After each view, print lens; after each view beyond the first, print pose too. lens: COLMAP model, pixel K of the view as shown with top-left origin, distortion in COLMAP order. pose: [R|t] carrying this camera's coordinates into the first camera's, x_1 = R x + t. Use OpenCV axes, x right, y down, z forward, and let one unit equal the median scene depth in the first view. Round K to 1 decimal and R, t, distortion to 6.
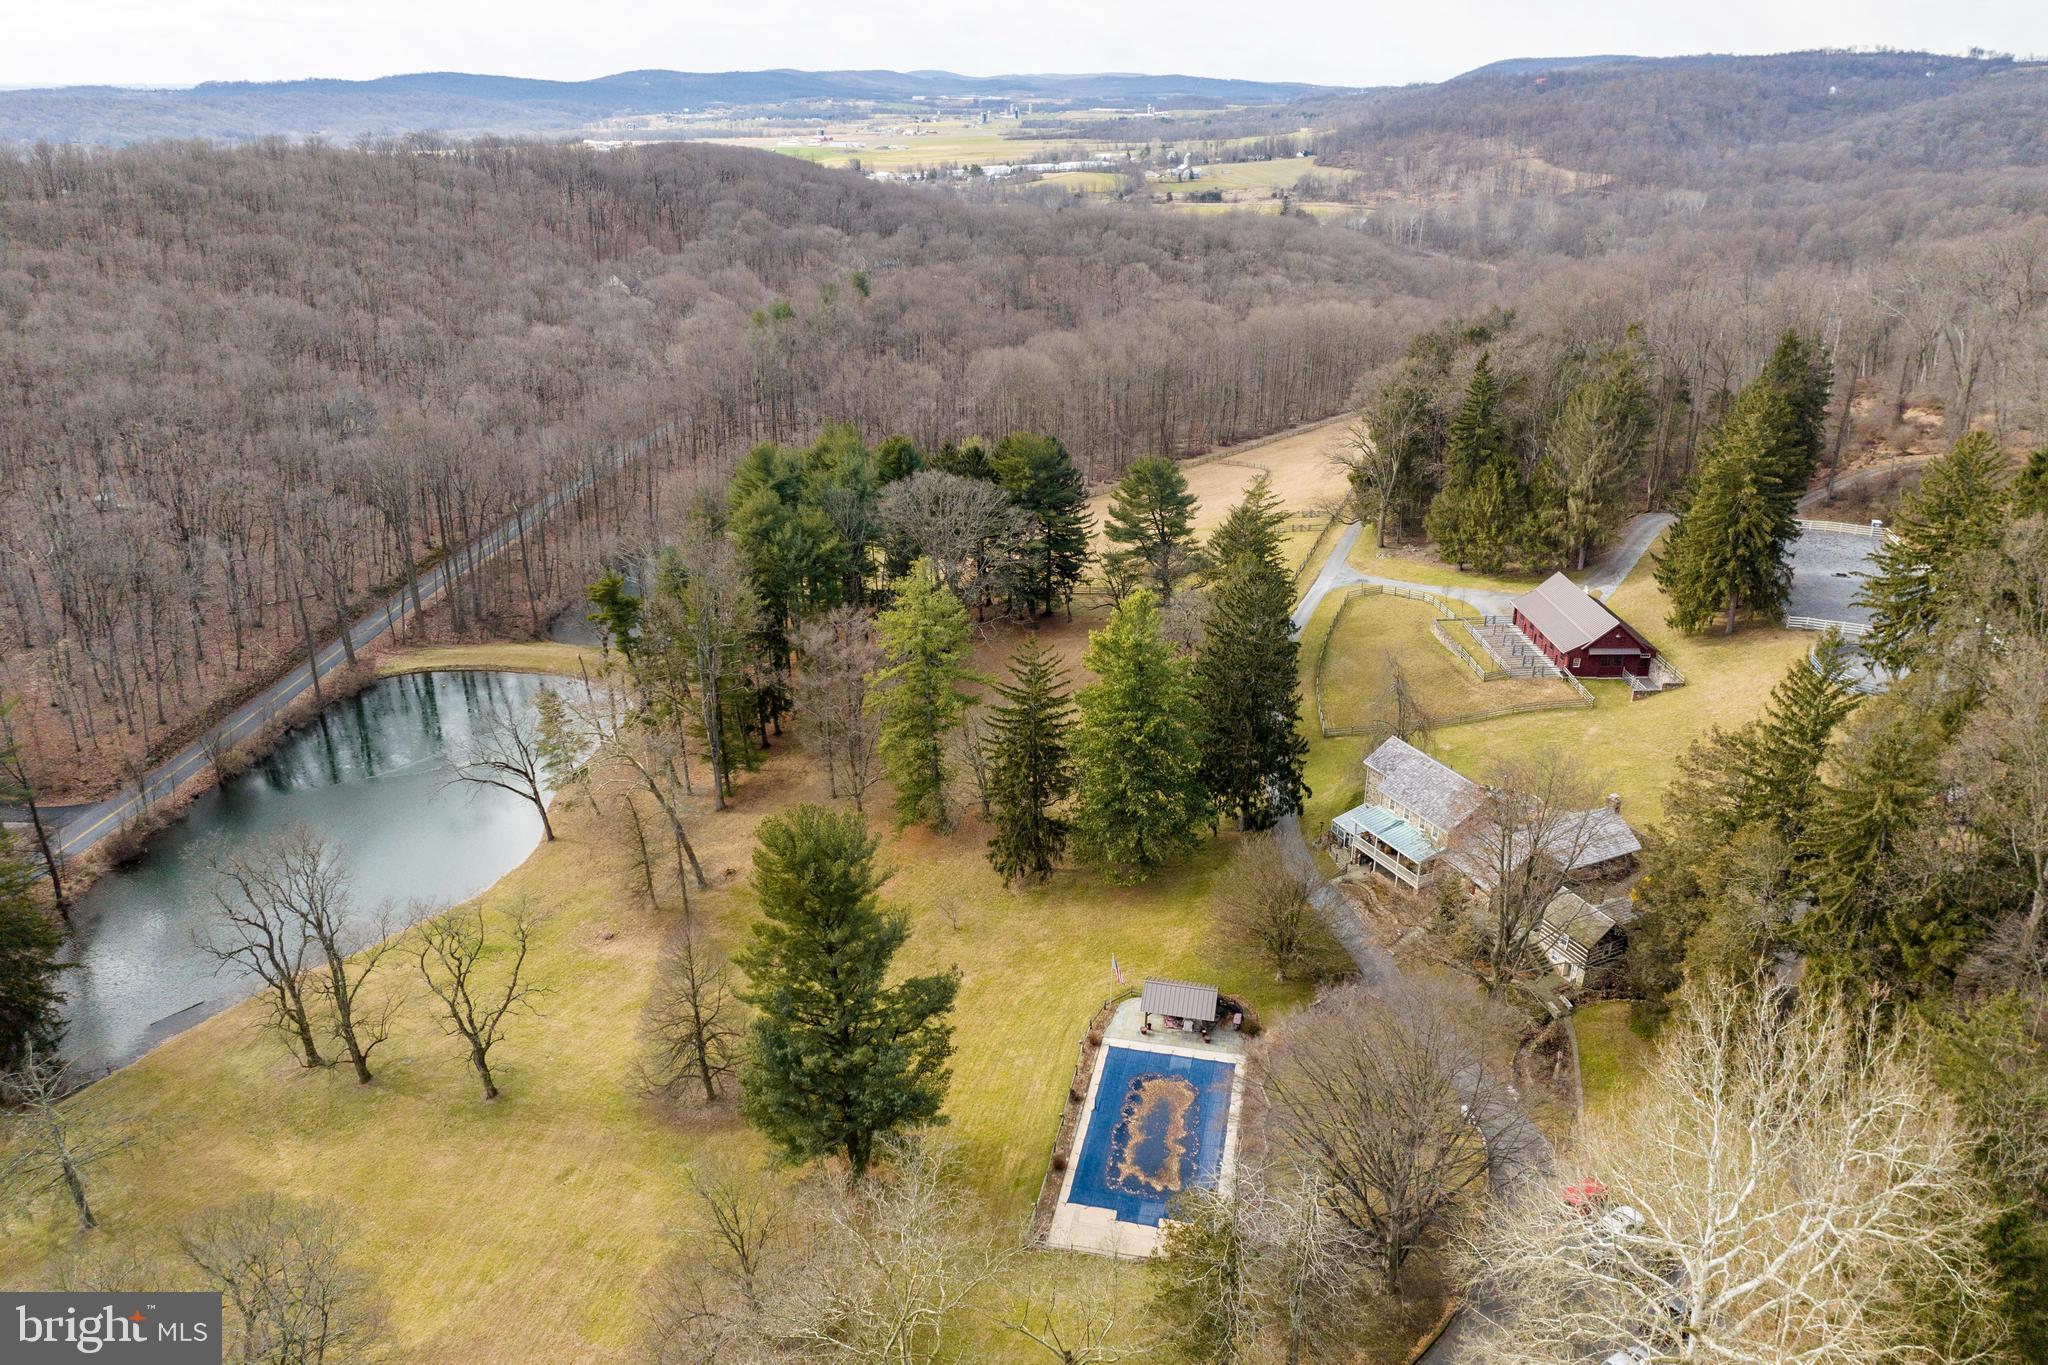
lens RADIAL K [[1445.5, 0, 1010.3], [0, 1445.5, 630.6], [0, 0, 1]] dist [-0.031291, 0.002157]
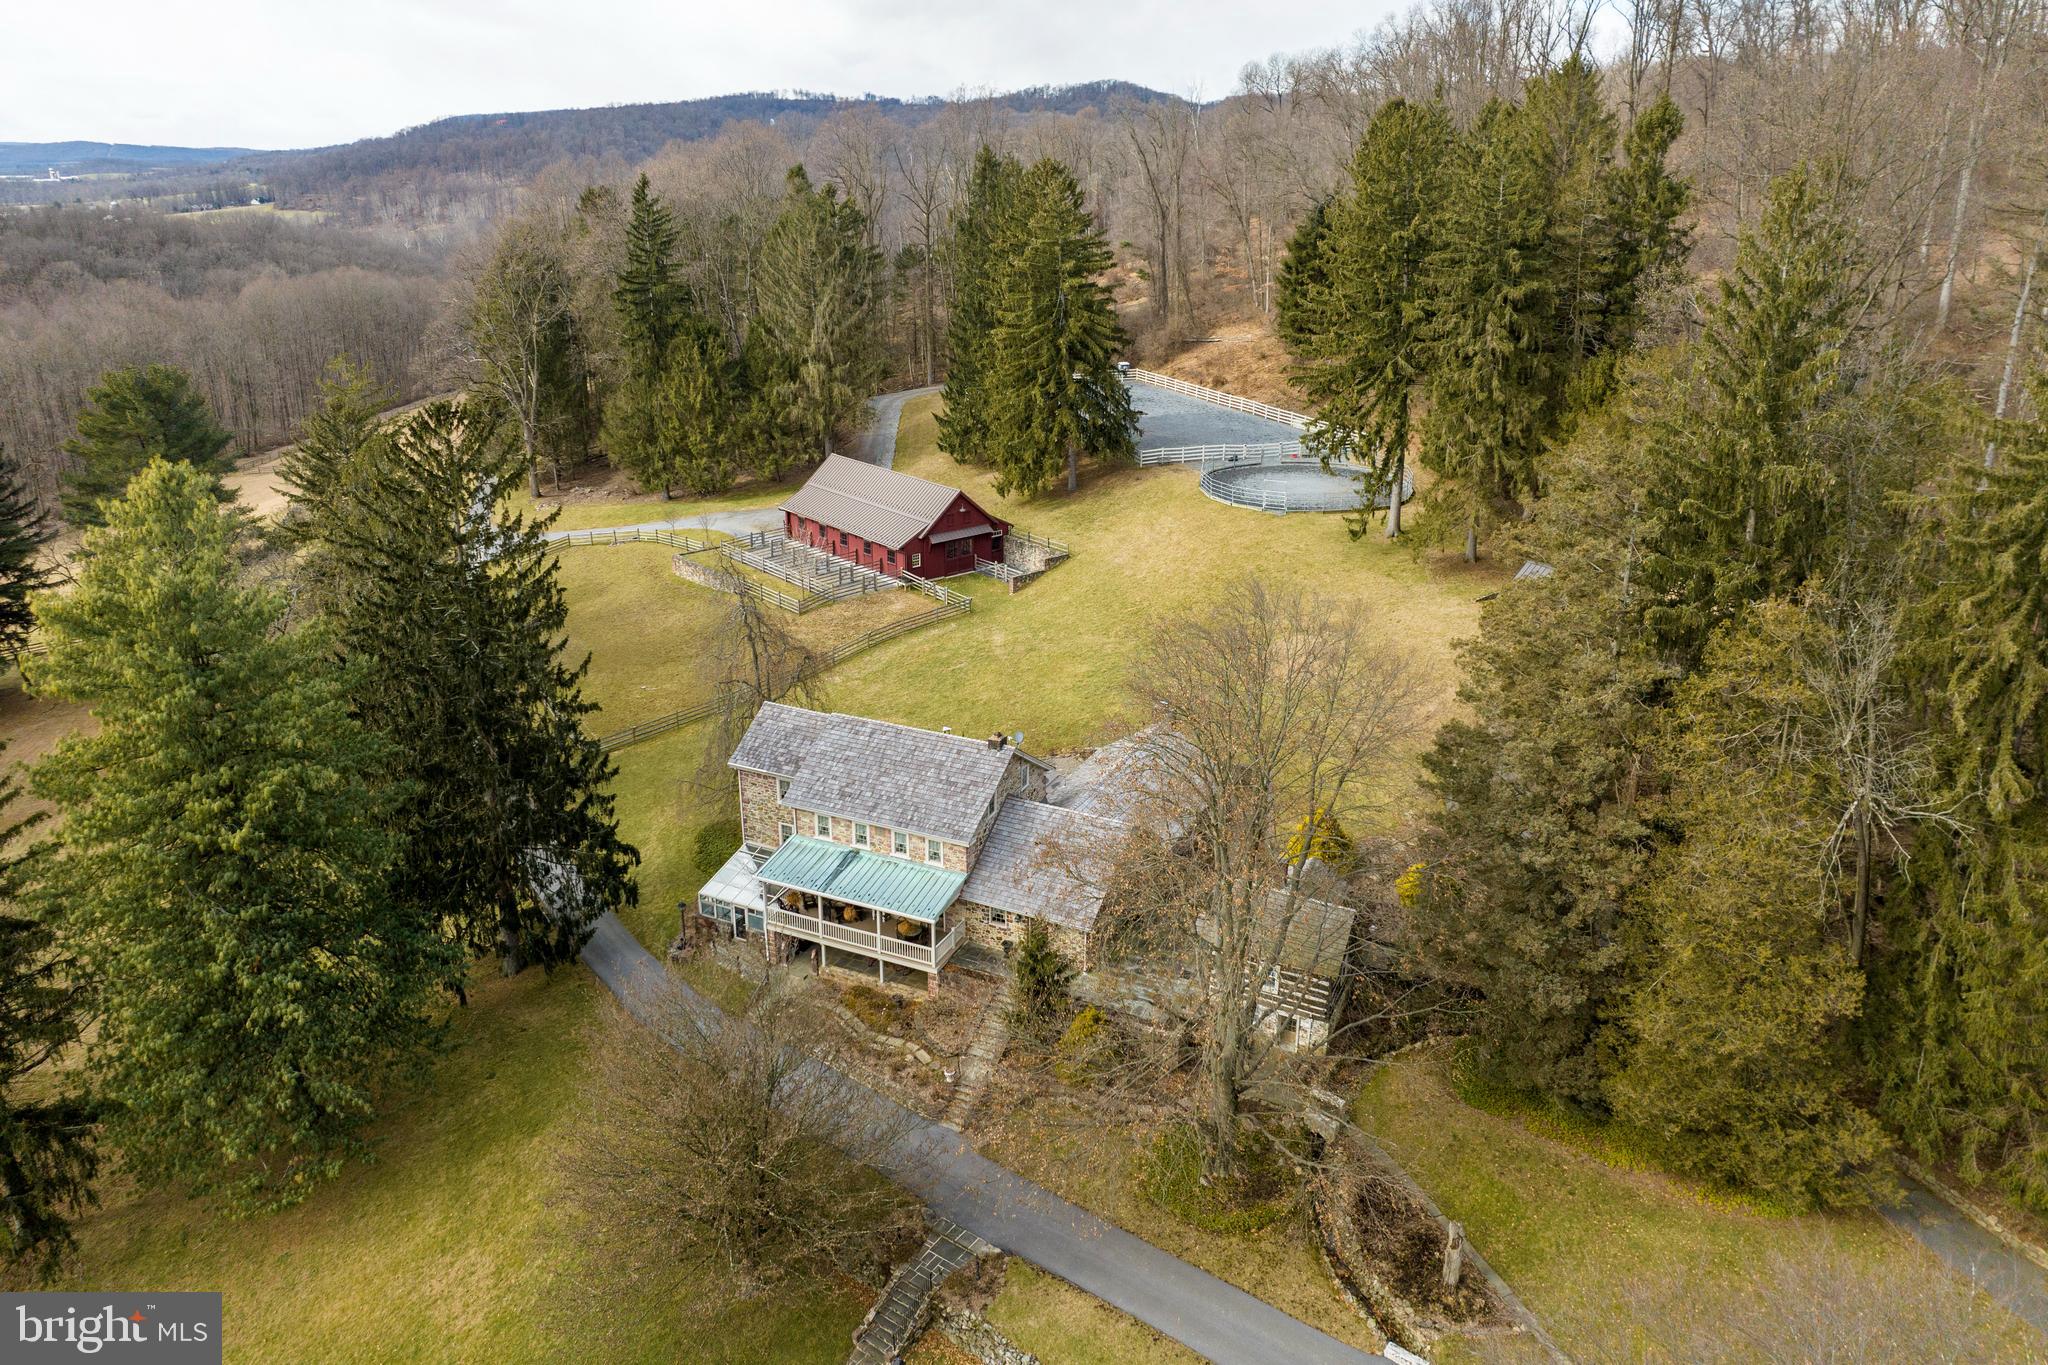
lens RADIAL K [[1445.5, 0, 1010.3], [0, 1445.5, 630.6], [0, 0, 1]] dist [-0.031291, 0.002157]
pose [[0.789184, -0.198821, 0.581084, 0.031454], [0.220721, 0.974753, 0.033751, 0.042040], [-0.573124, 0.101622, 0.813143, 0.440415]]
